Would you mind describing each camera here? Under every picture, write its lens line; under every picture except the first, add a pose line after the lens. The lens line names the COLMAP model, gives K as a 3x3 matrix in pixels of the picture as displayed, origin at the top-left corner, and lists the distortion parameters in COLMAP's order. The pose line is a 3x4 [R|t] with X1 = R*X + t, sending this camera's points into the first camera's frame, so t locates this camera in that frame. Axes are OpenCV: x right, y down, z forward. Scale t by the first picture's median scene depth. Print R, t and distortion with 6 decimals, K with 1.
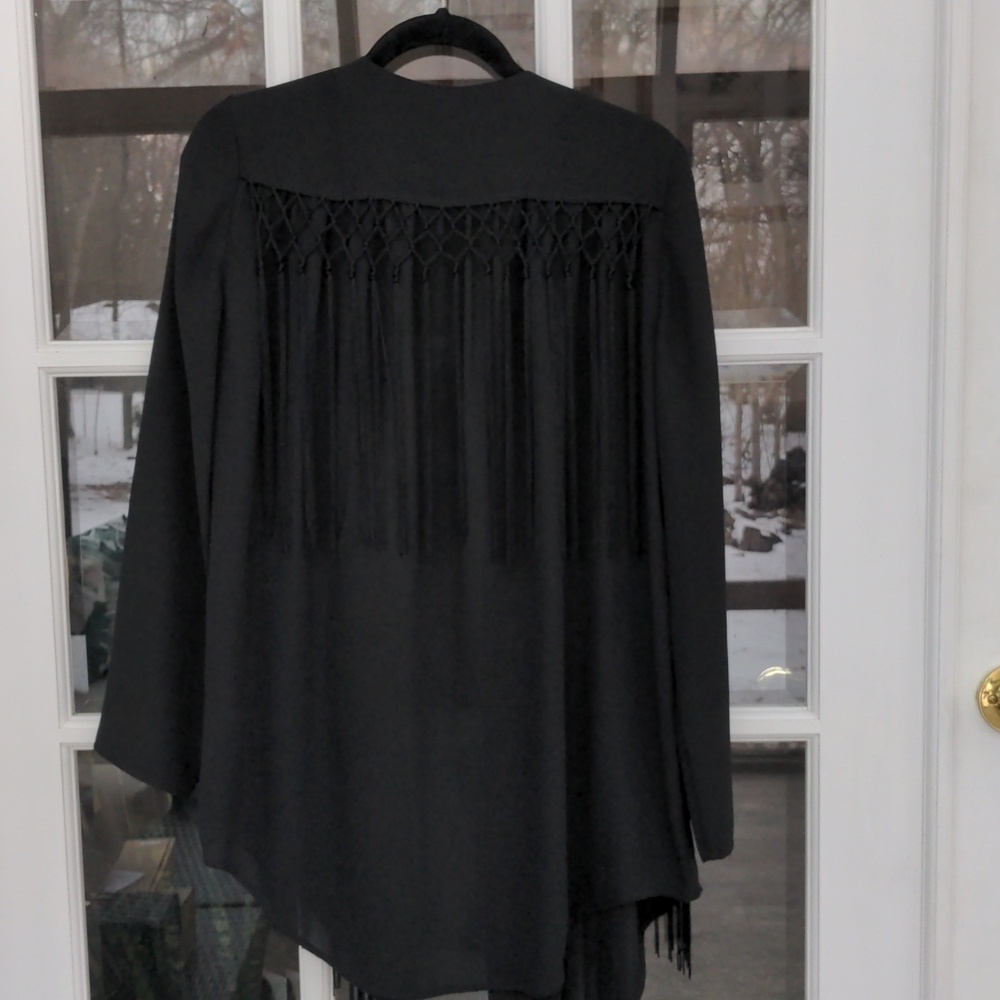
lens RADIAL K [[1521.3, 0, 500.0], [0, 1521.3, 500.0], [0, 0, 1]] dist [-0.040688, -0.042861]
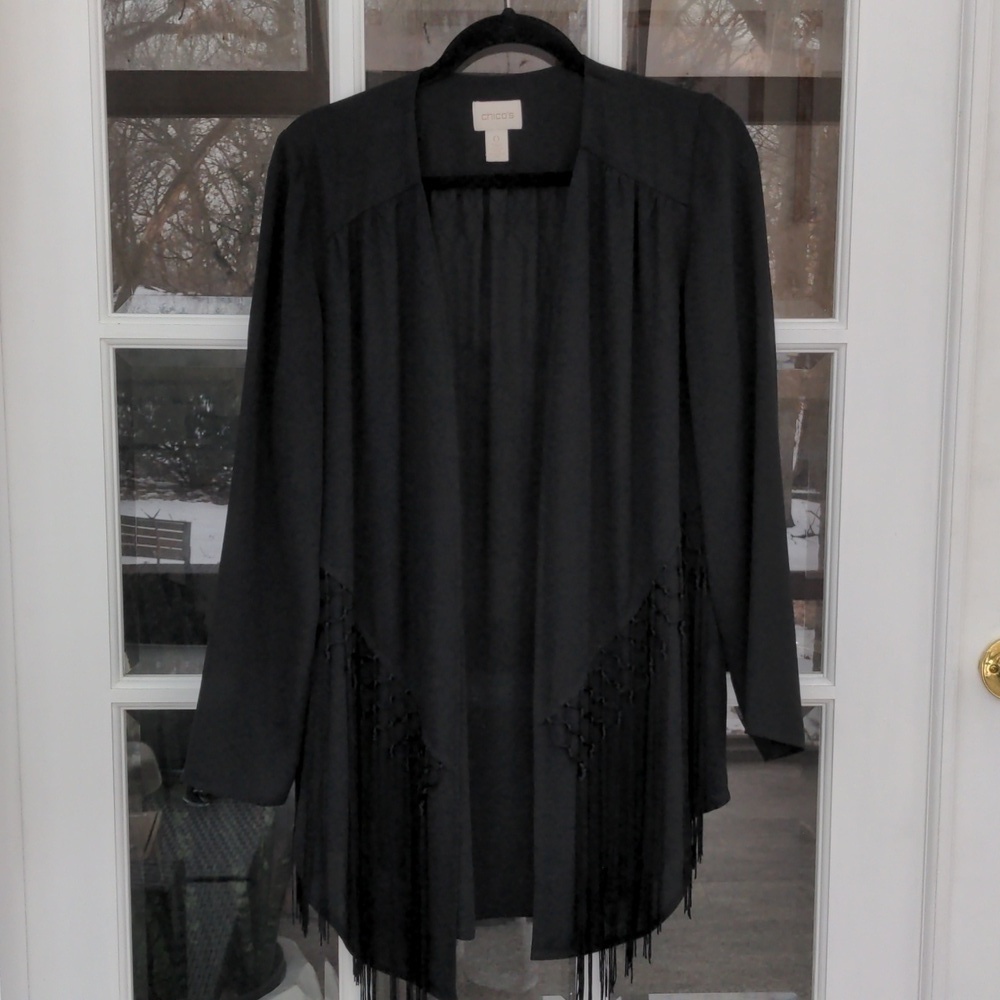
lens RADIAL K [[1521.3, 0, 500.0], [0, 1521.3, 500.0], [0, 0, 1]] dist [-0.040688, -0.042861]
pose [[0.997479, 0.017809, 0.068690, -0.101726], [-0.017956, 0.999838, 0.001530, 0.016186], [-0.068652, -0.002759, 0.997637, -0.050690]]
